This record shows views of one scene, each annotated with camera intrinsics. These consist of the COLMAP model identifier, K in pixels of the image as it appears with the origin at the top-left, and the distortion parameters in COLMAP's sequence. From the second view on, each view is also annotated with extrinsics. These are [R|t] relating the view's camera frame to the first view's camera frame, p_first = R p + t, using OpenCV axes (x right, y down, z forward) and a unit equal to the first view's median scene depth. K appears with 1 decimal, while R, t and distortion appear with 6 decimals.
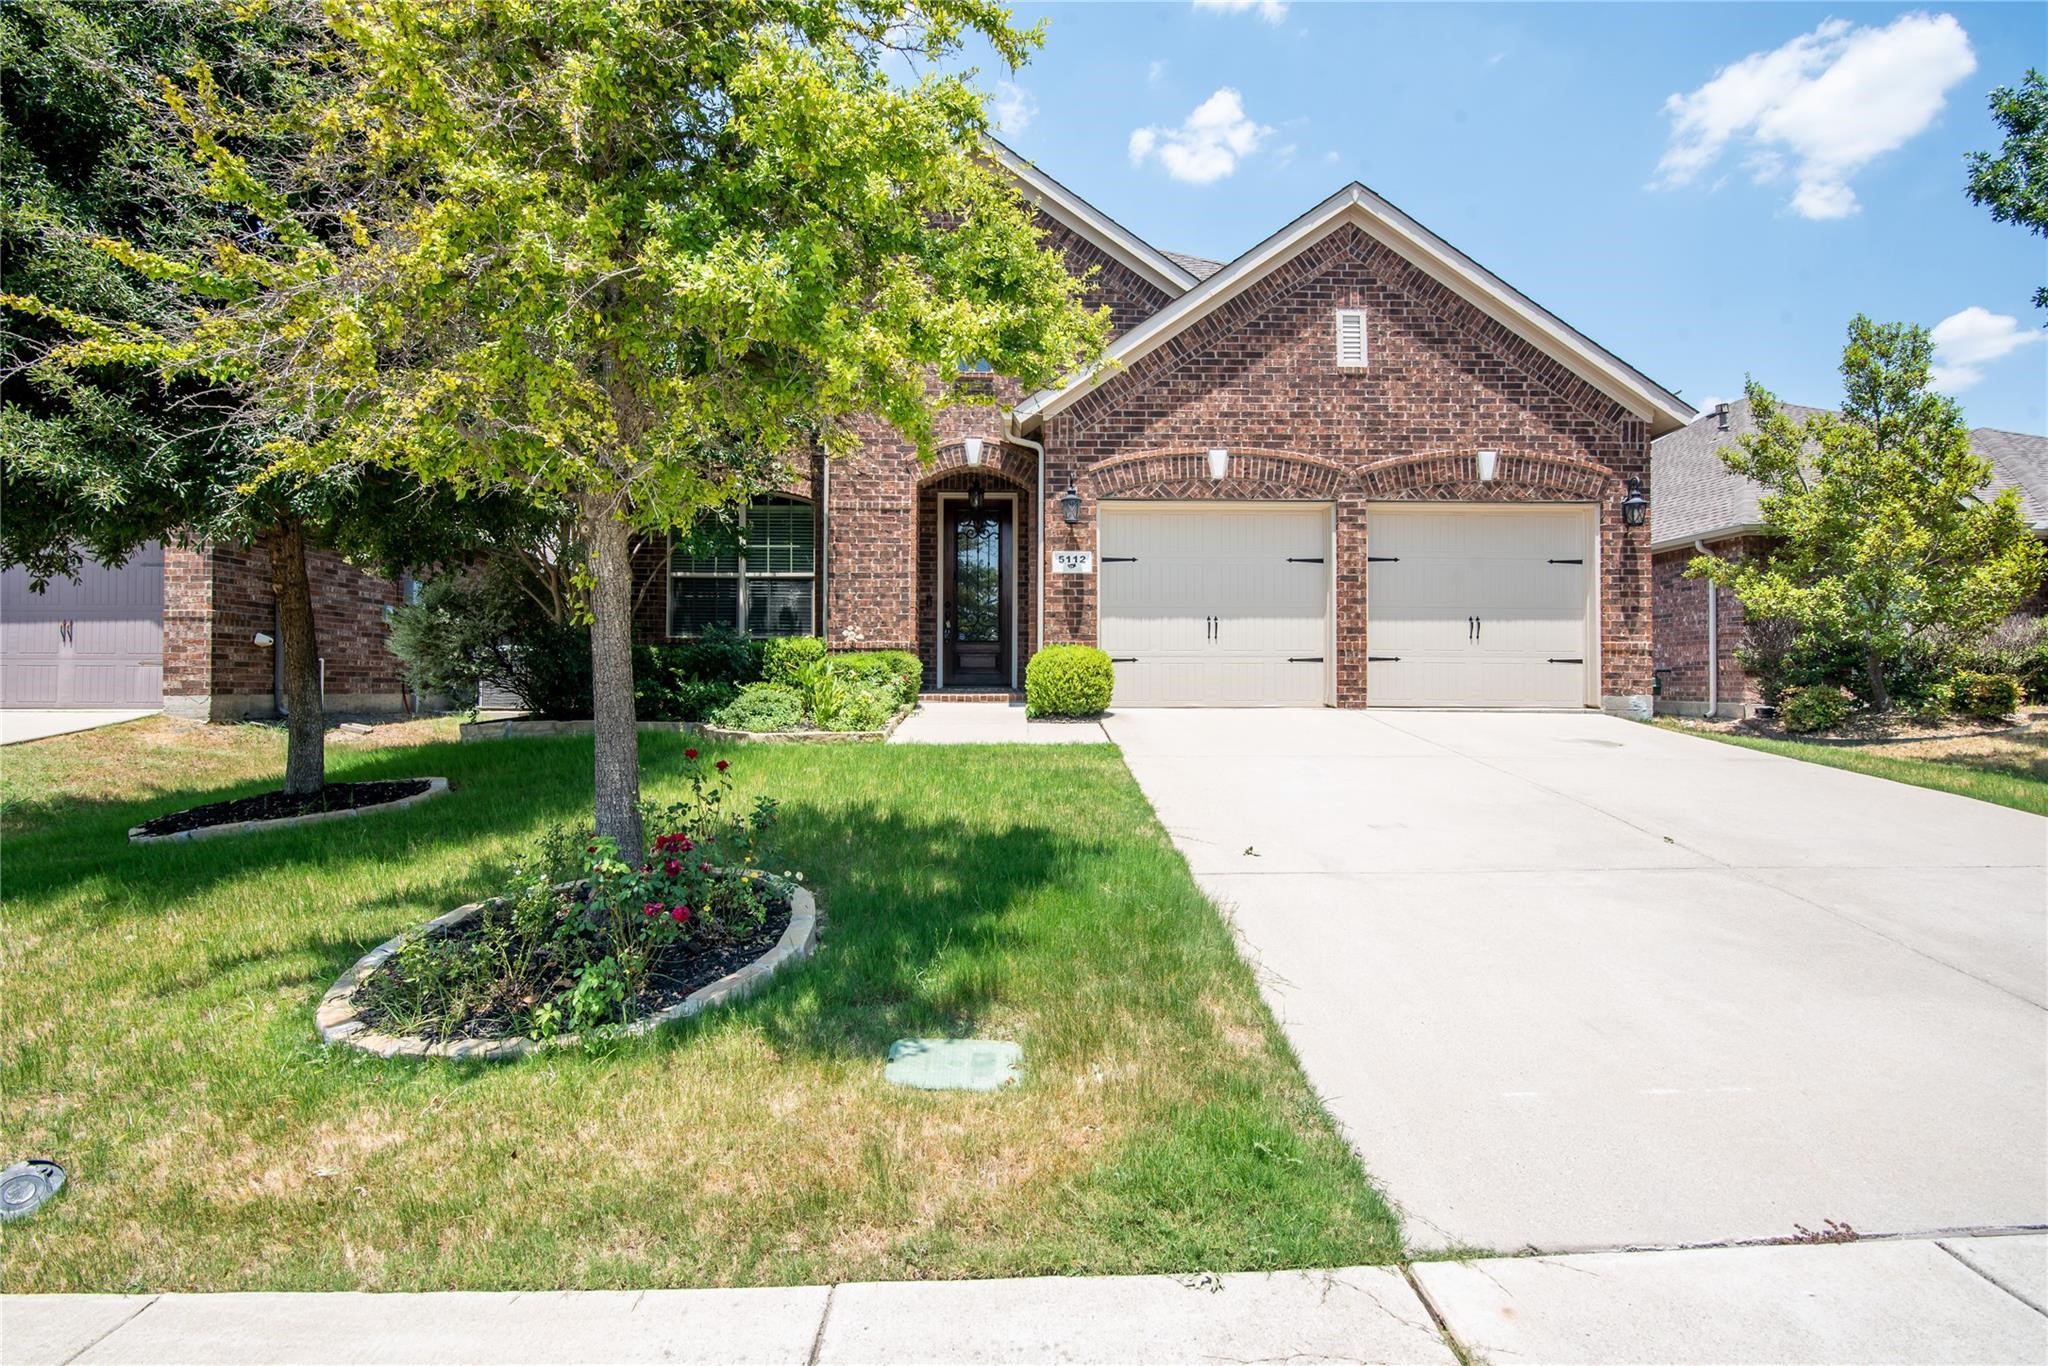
lens RADIAL K [[1031.7, 0, 1034.7], [0, 1031.7, 689.0], [0, 0, 1]] dist [-0.020201, 0.000515]
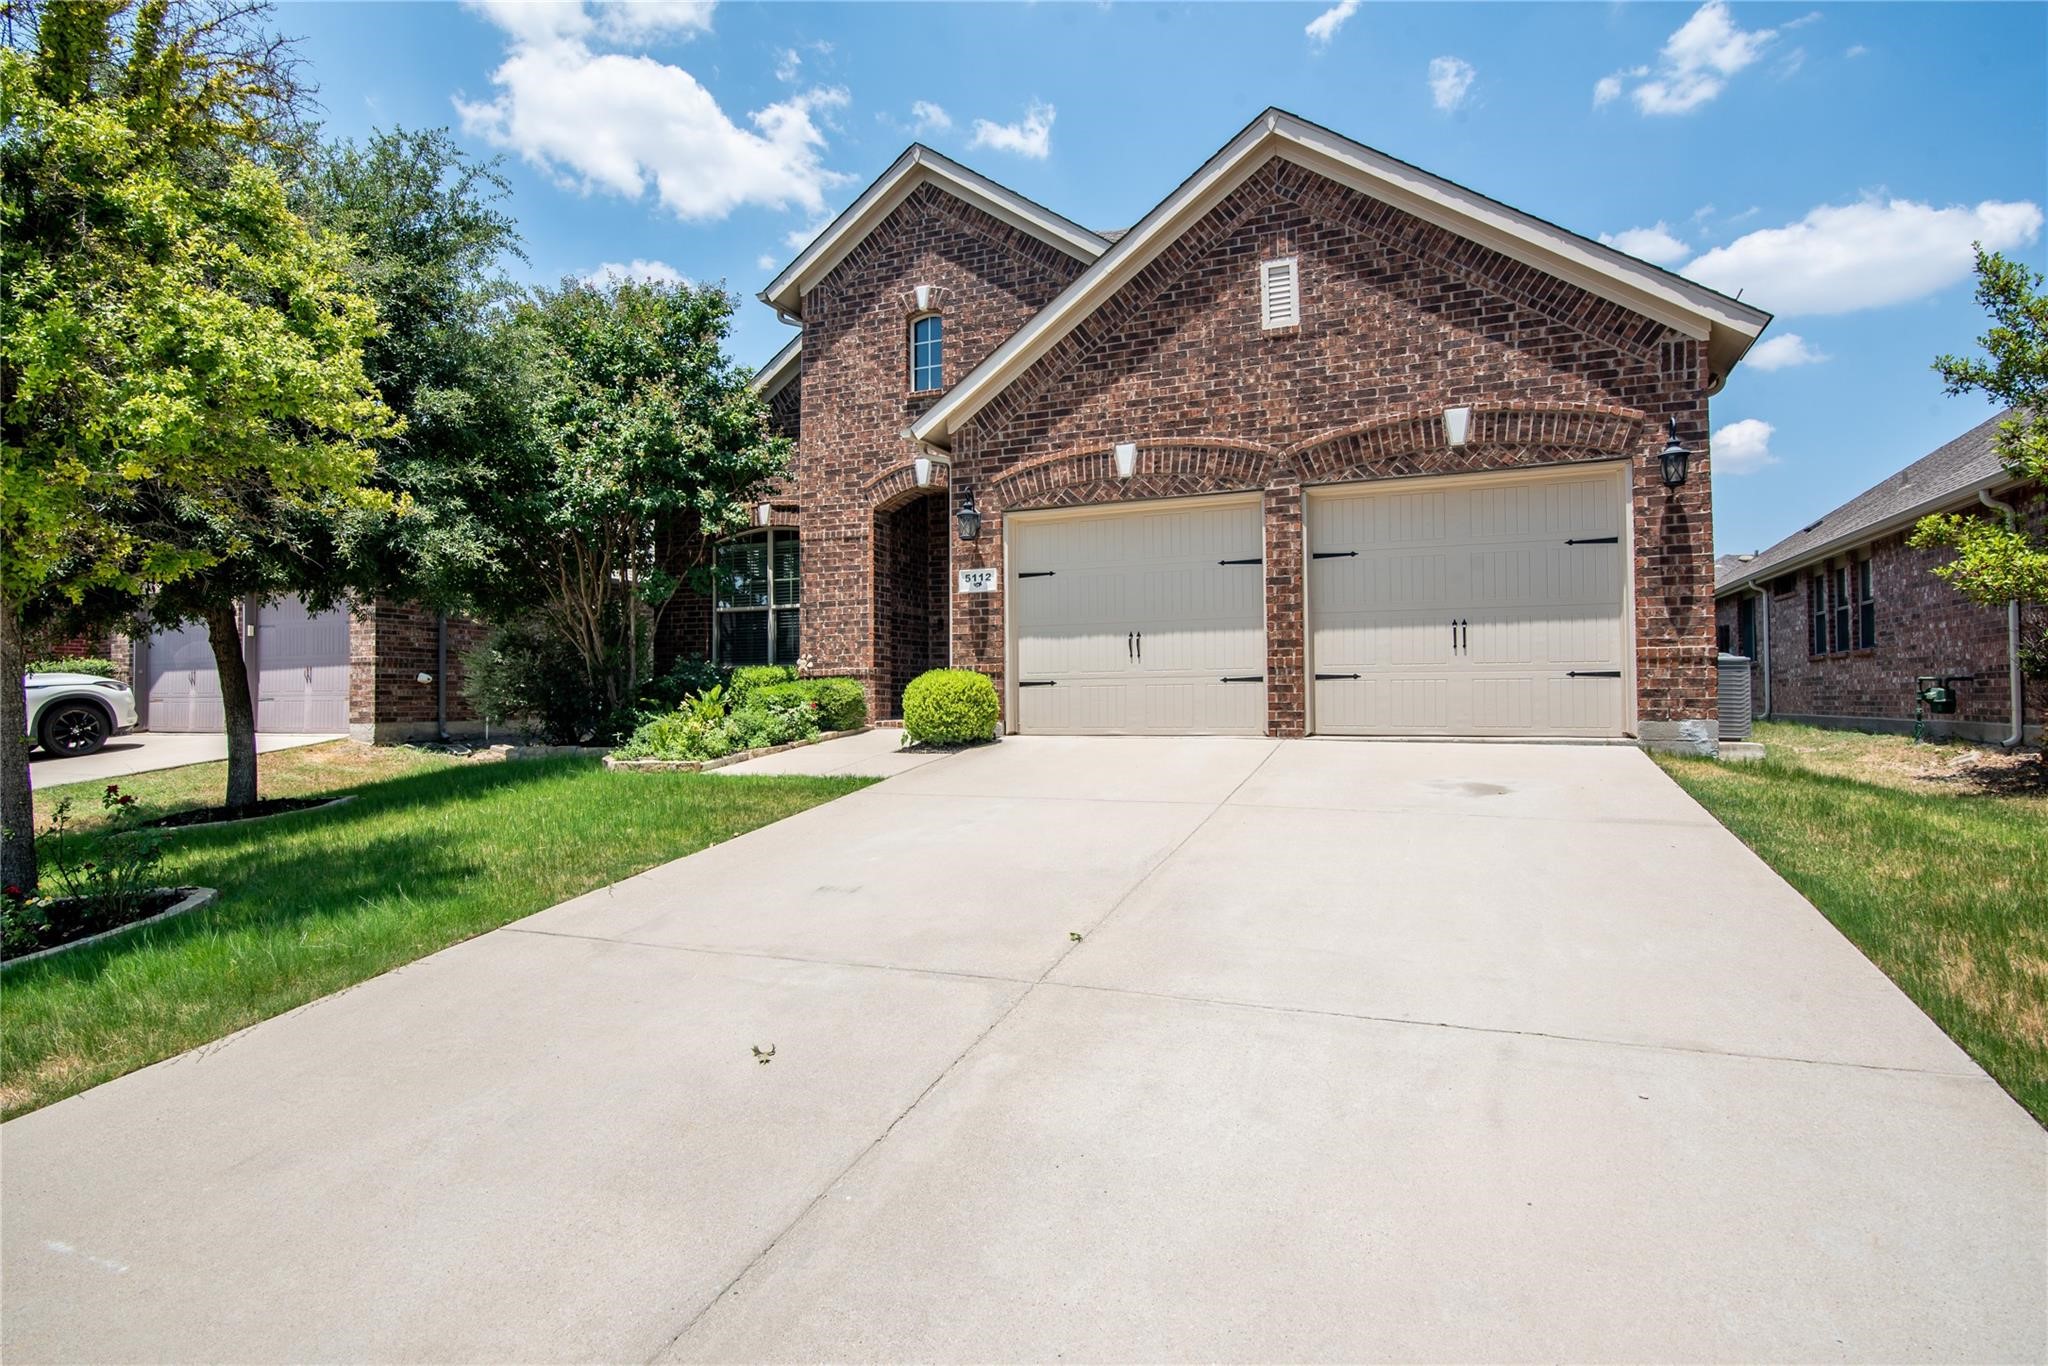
lens RADIAL K [[1031.7, 0, 1026.5], [0, 1031.7, 687.8], [0, 0, 1]] dist [-0.020201, 0.000515]
pose [[0.915955, -0.015298, -0.400990, 0.449427], [0.009558, 0.999821, -0.016311, -0.009404], [0.401168, 0.011107, 0.915937, 0.156487]]
